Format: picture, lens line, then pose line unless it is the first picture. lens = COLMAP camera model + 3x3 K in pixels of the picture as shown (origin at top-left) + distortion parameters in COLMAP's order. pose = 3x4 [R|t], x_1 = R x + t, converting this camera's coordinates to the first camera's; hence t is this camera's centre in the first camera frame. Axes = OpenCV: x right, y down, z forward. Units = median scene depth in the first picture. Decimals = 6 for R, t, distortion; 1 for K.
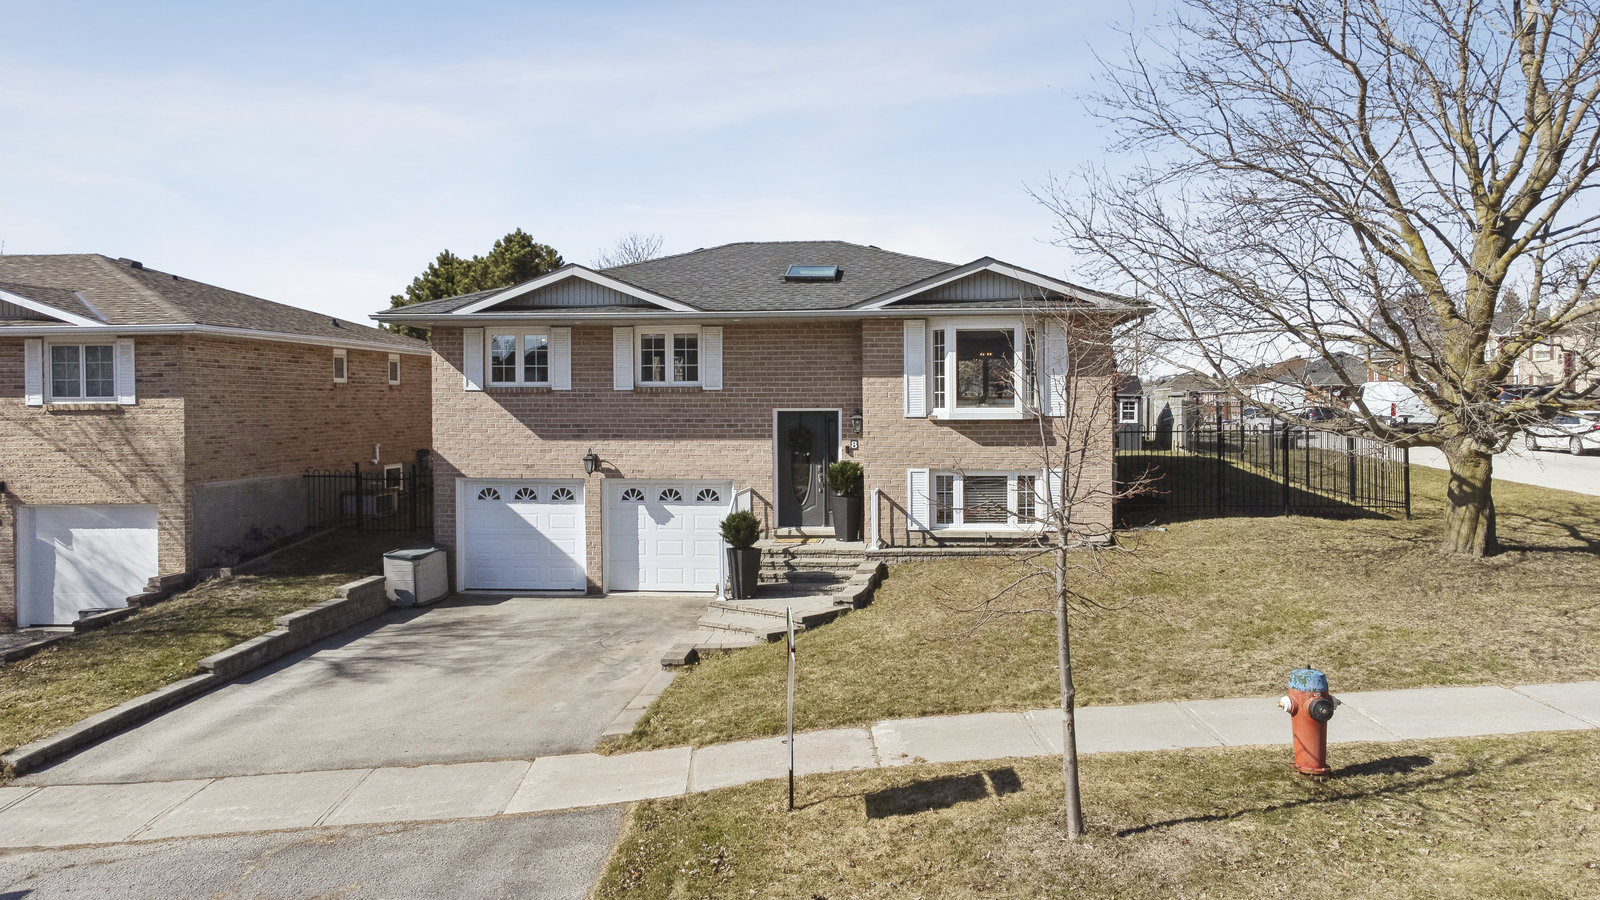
lens RADIAL K [[1190.3, 0, 946.2], [0, 1190.3, 507.5], [0, 0, 1]] dist [0.018842, 0.035520]
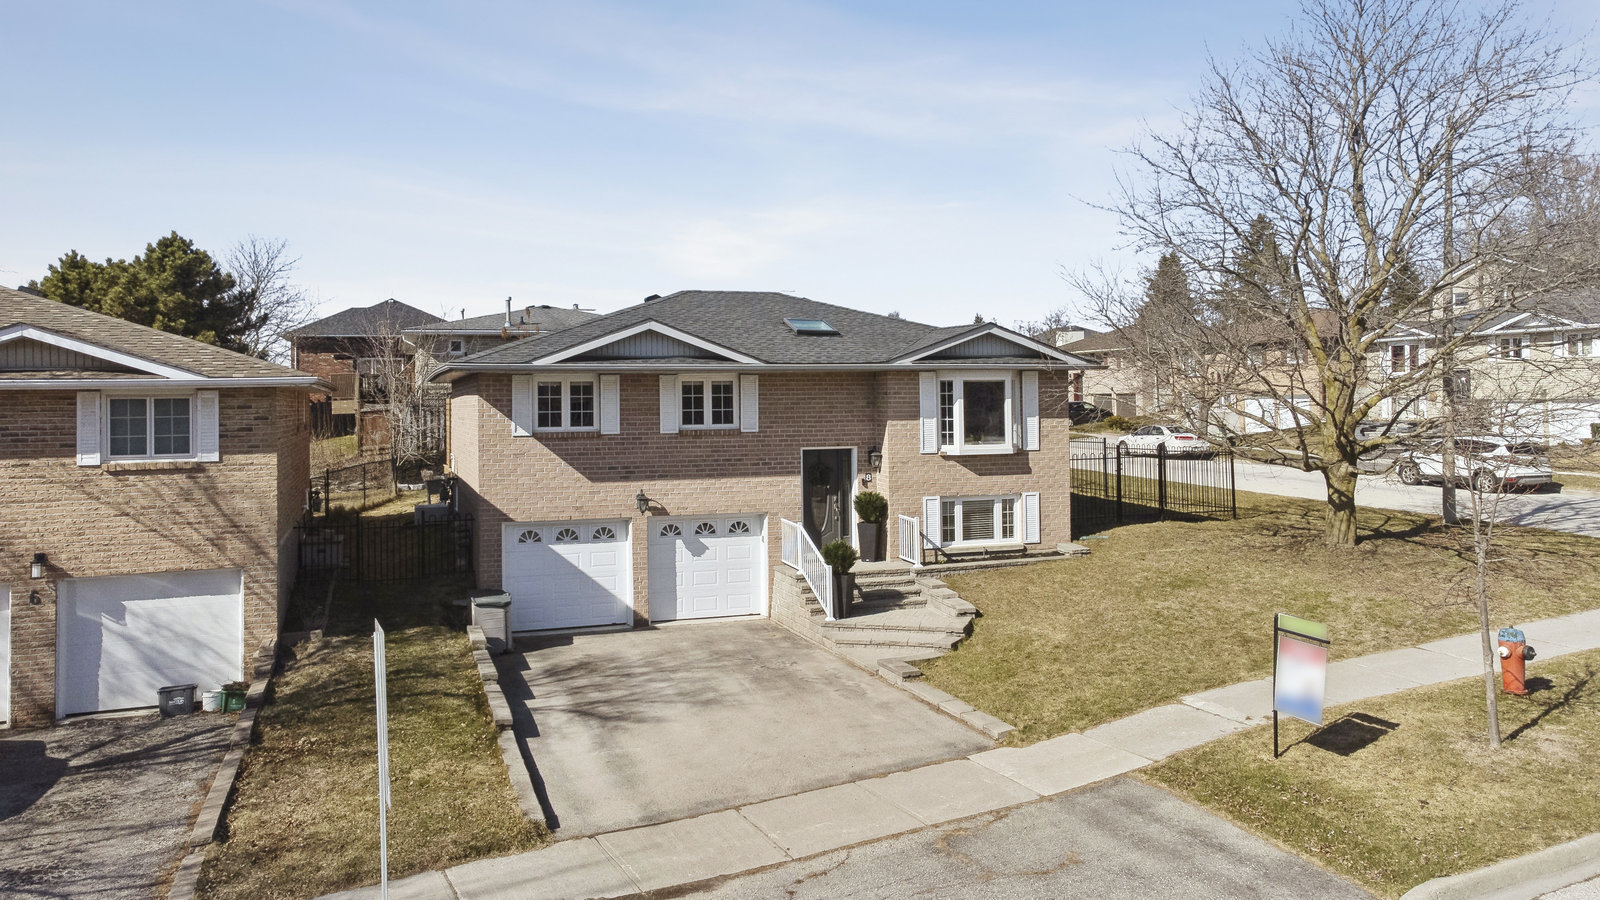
lens RADIAL K [[1128.0, 0, 945.9], [0, 1128.0, 484.9], [0, 0, 1]] dist [0.038677, 0.004572]
pose [[0.906771, -0.032523, 0.420368, -0.482393], [0.040528, 0.999127, -0.010123, -0.032280], [-0.419672, 0.026216, 0.907297, -0.025673]]
